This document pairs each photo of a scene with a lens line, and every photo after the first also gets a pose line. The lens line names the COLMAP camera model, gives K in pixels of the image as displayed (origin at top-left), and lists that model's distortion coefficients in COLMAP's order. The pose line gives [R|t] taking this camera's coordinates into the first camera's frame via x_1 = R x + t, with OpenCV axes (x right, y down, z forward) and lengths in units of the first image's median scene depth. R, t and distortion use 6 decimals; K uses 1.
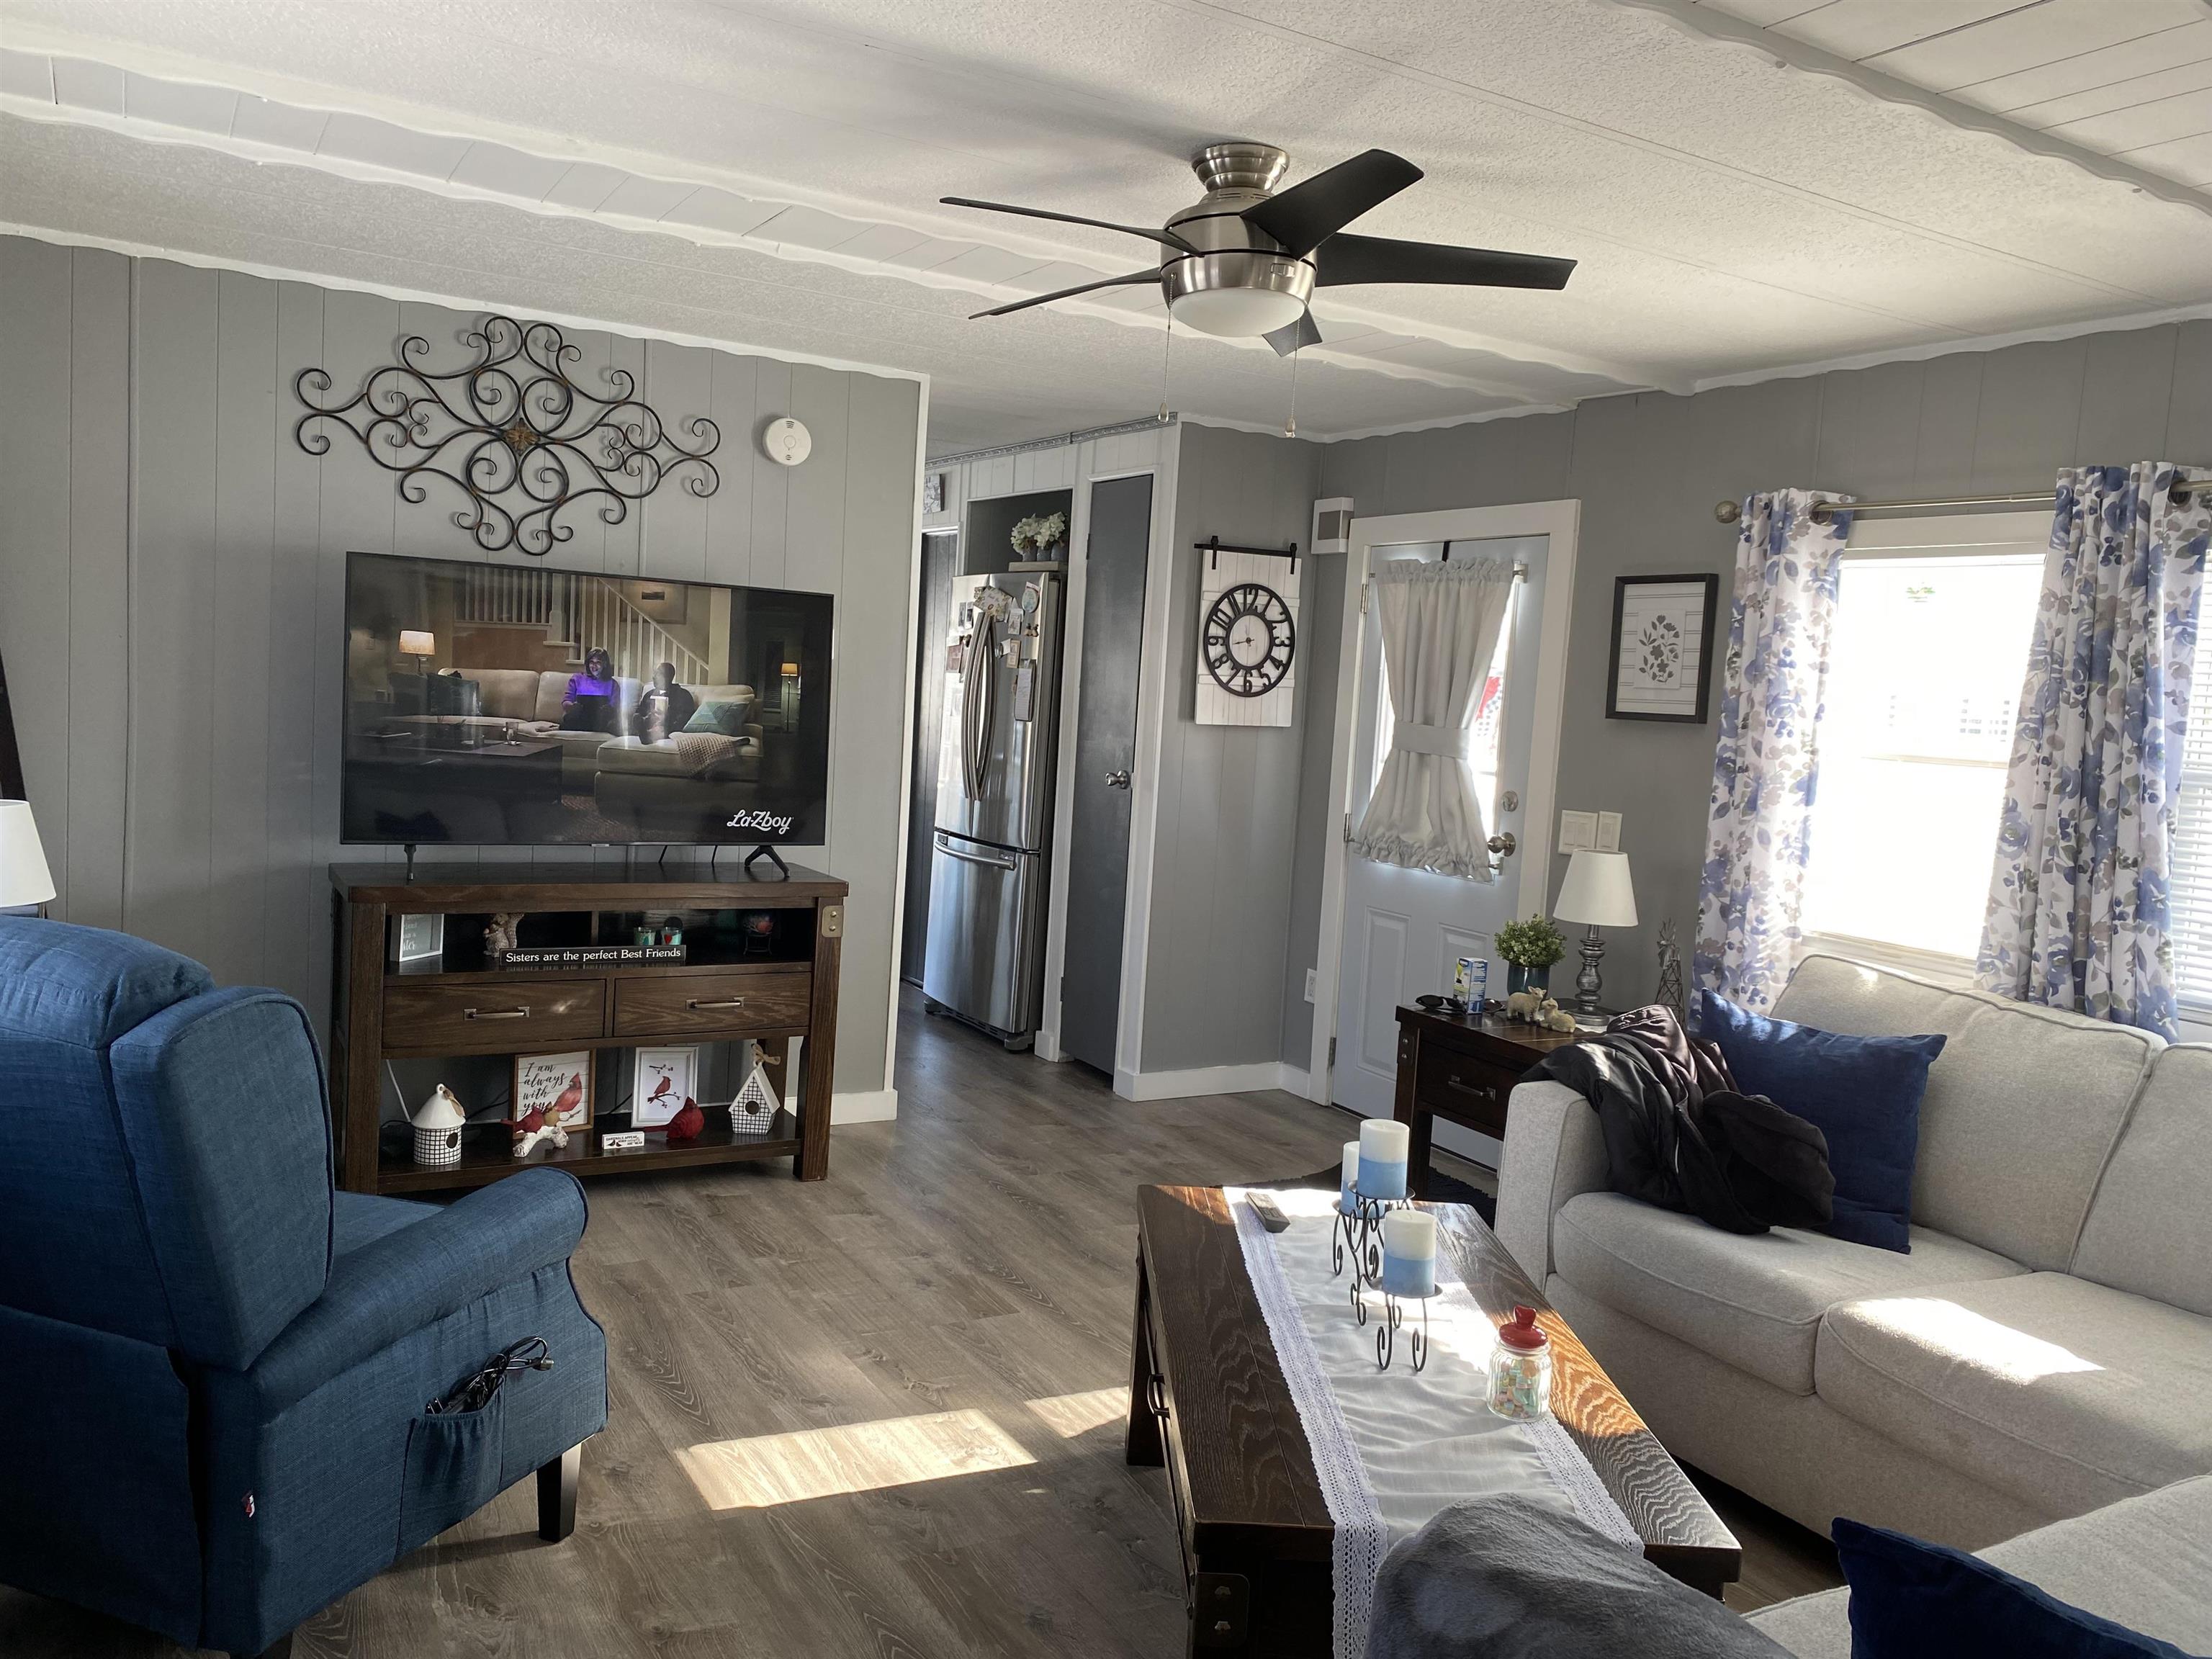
lens RADIAL K [[1699.7, 0, 1106.5], [0, 1699.7, 824.7], [0, 0, 1]] dist [0.005851, -0.004785]
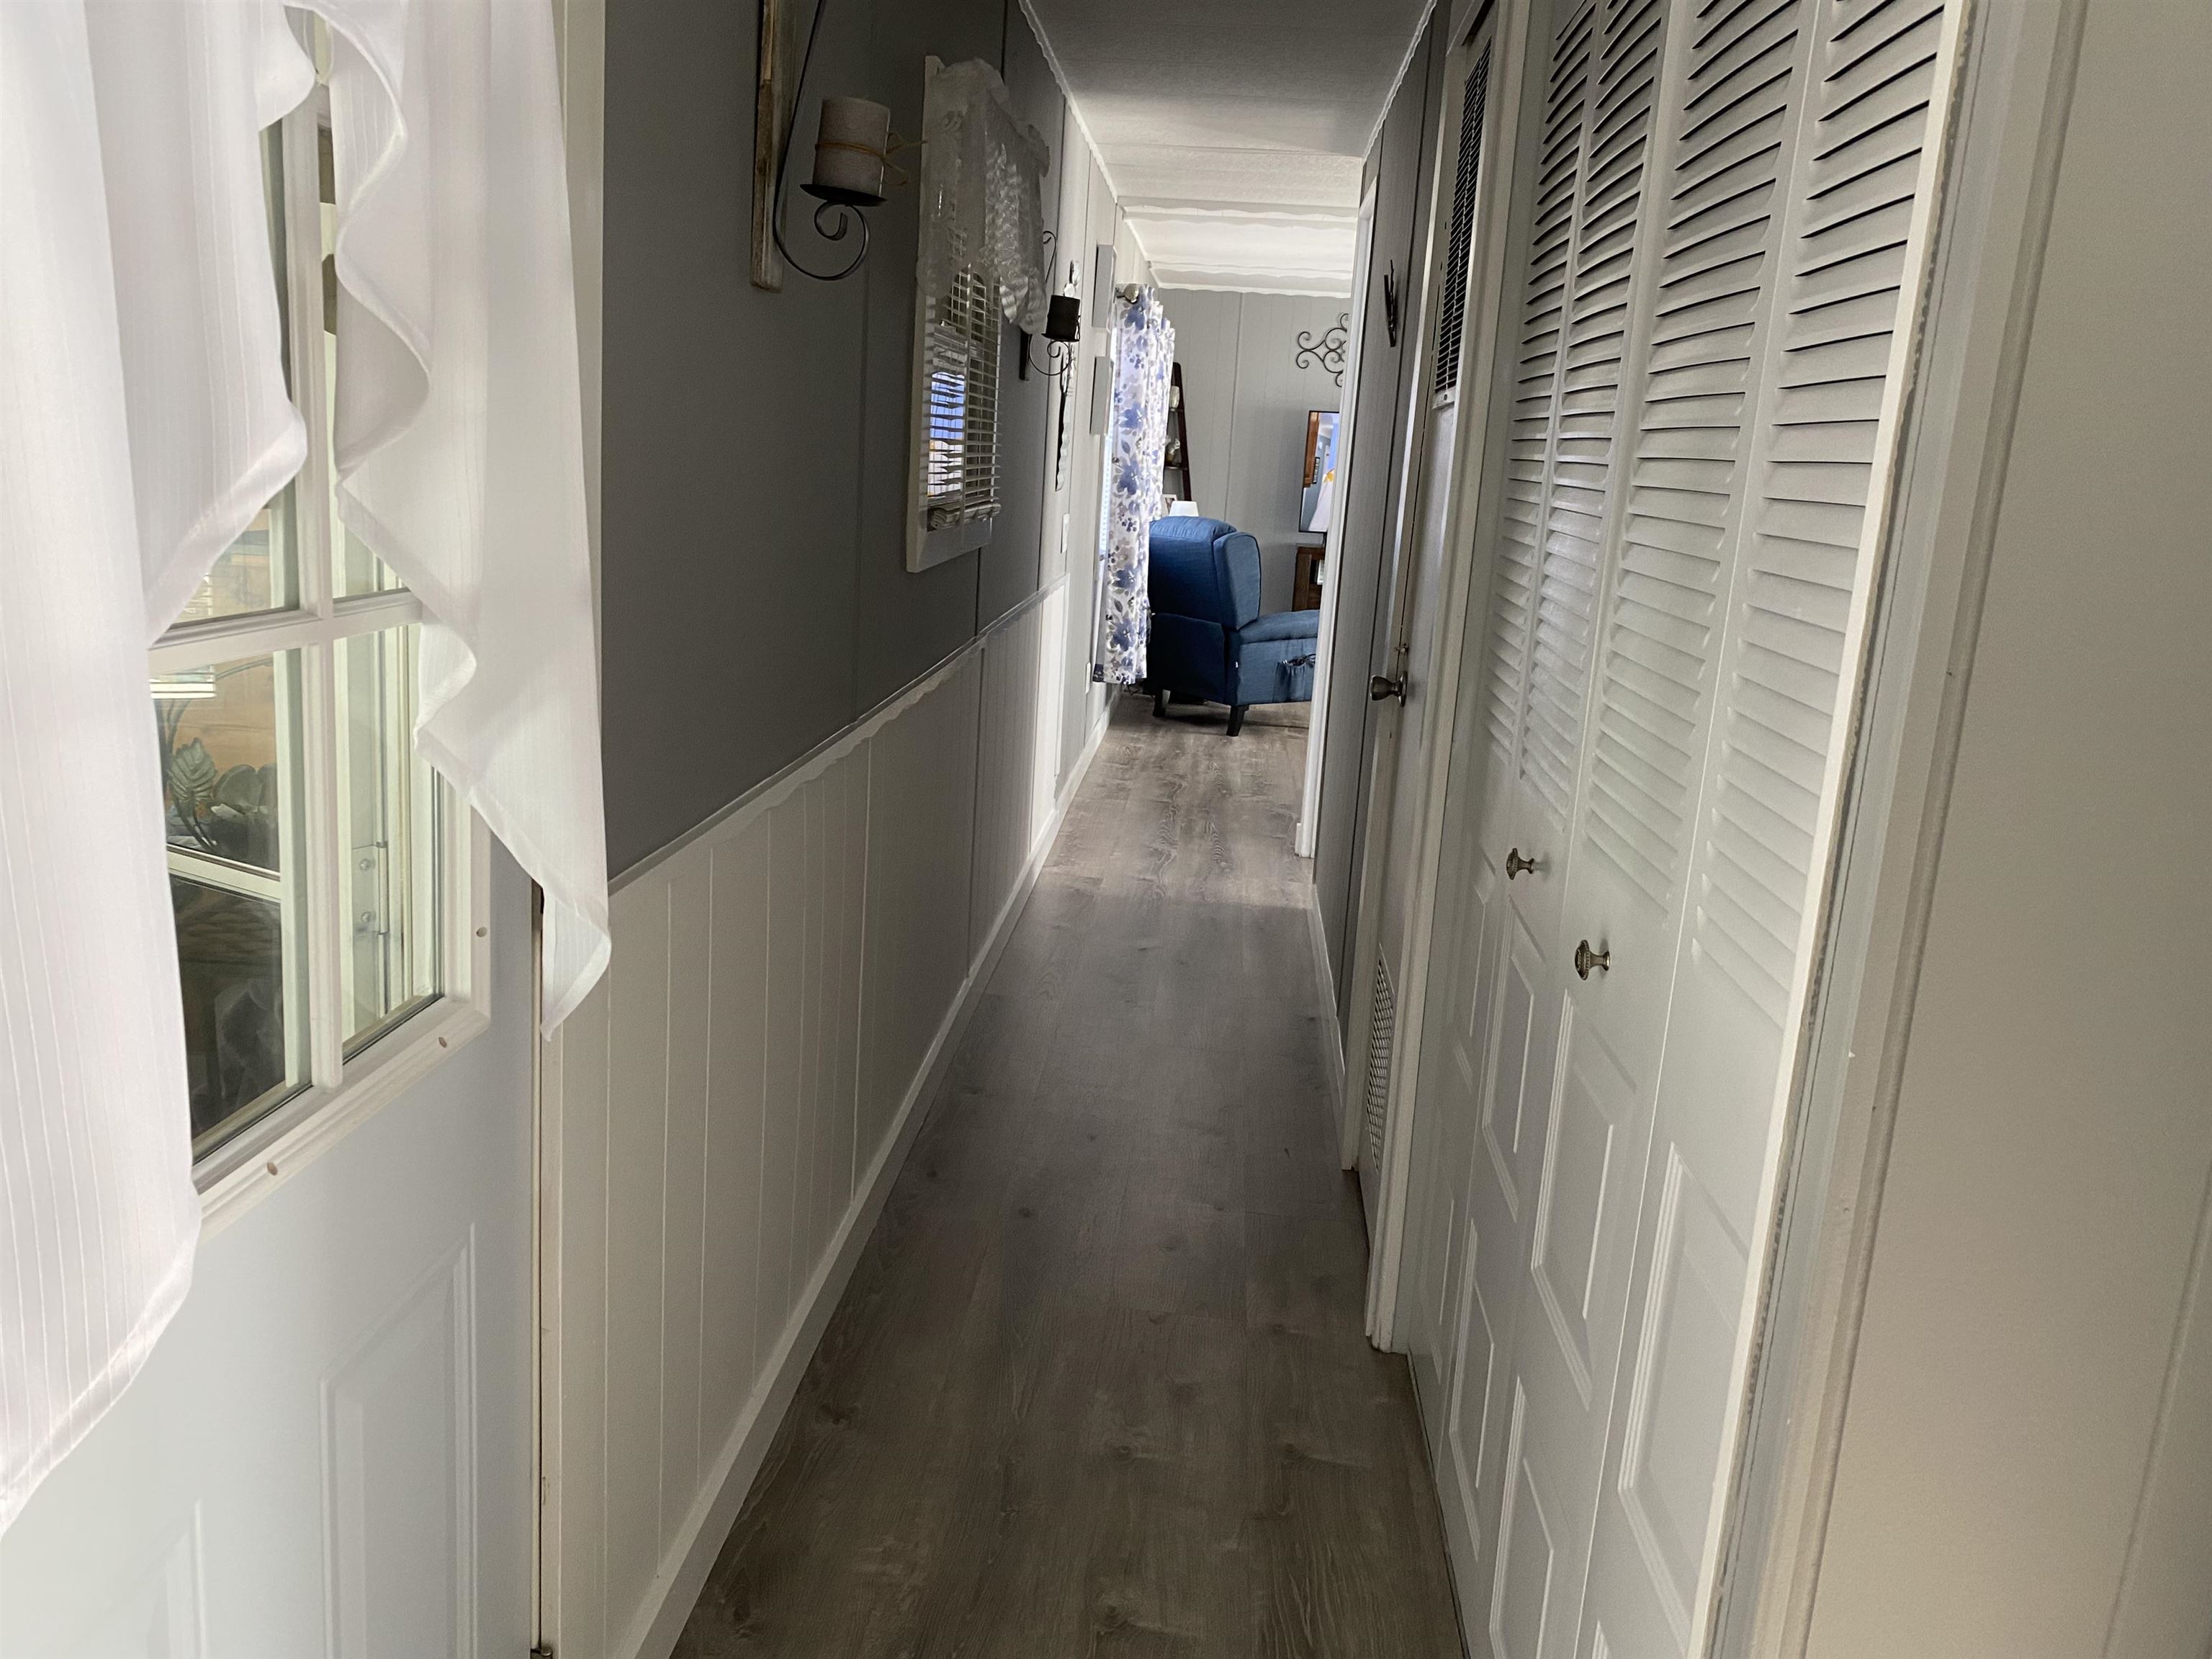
lens RADIAL K [[1644.8, 0, 1107.3], [0, 1644.8, 922.6], [0, 0, 1]] dist [0.001880, 0.000099]
pose [[0.824812, 0.145544, -0.546354, 0.721095], [-0.054217, 0.982208, 0.179801, 0.154803], [0.562802, -0.118680, 0.818027, -1.200001]]
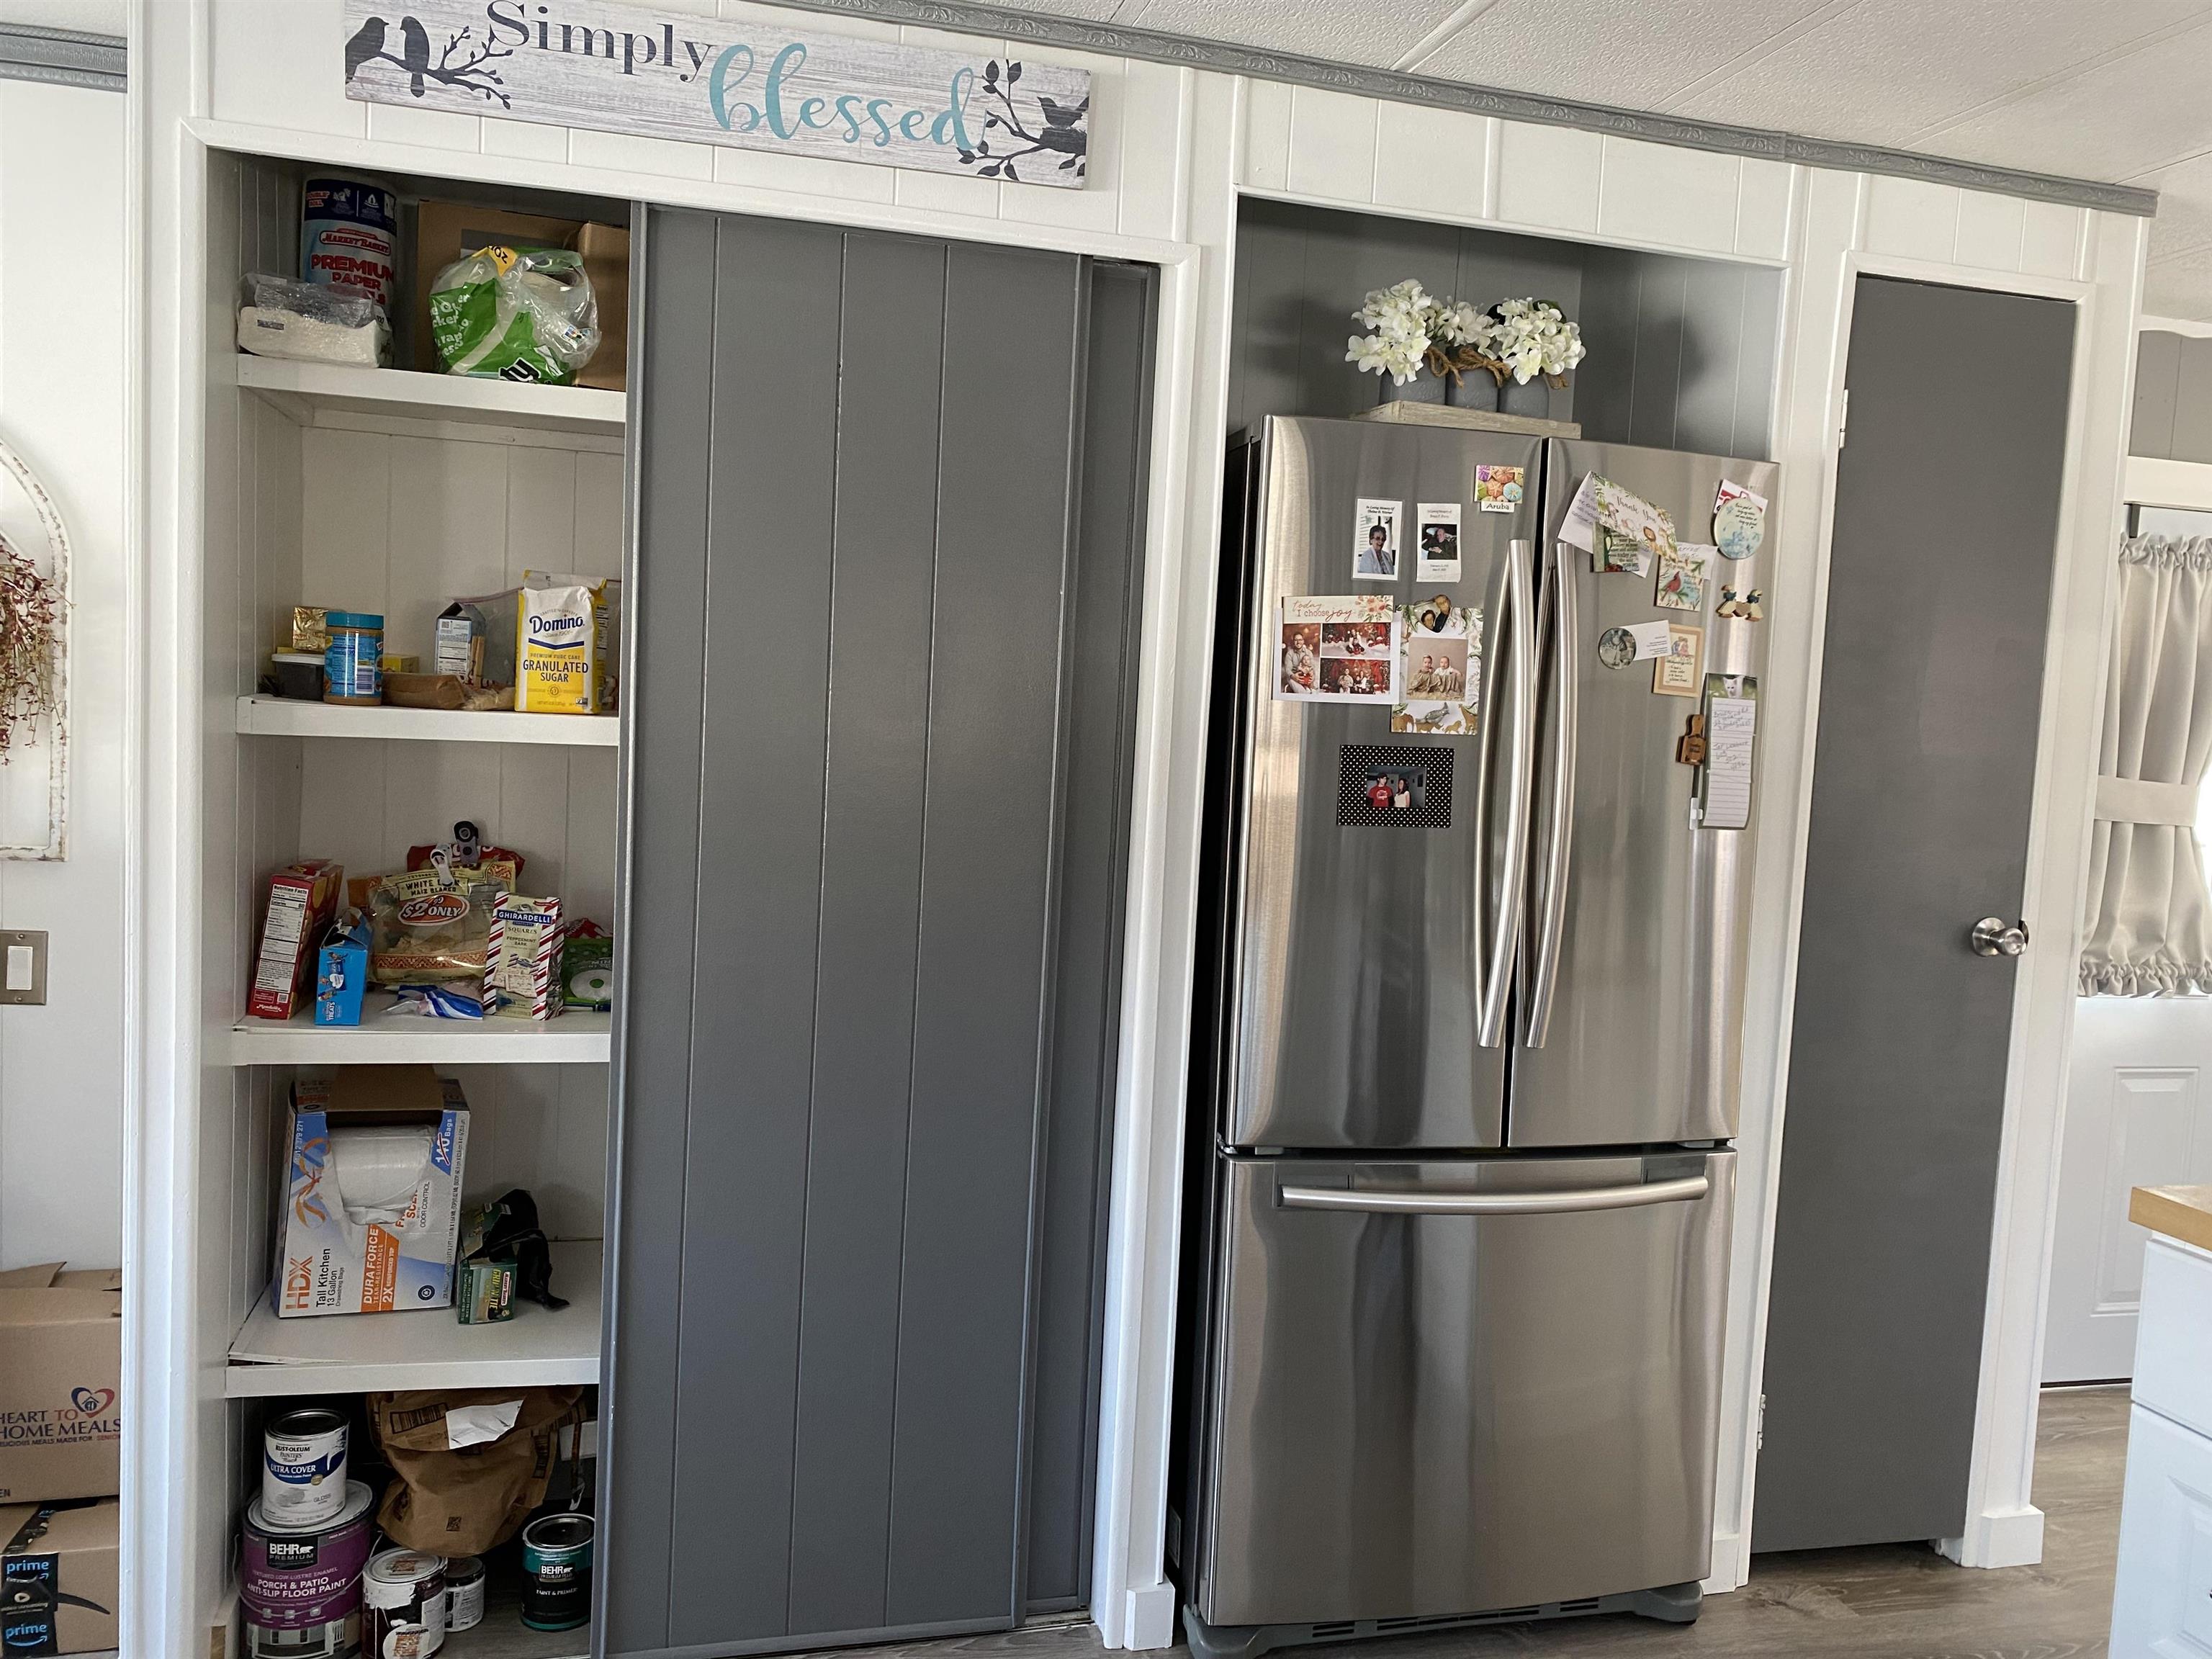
lens RADIAL K [[1699.7, 0, 1106.5], [0, 1699.7, 824.7], [0, 0, 1]] dist [0.005851, -0.004785]
pose [[0.267888, -0.112043, 0.956913, -0.765439], [0.051476, 0.993461, 0.101911, -0.177540], [-0.962074, 0.021957, 0.271904, 1.648805]]
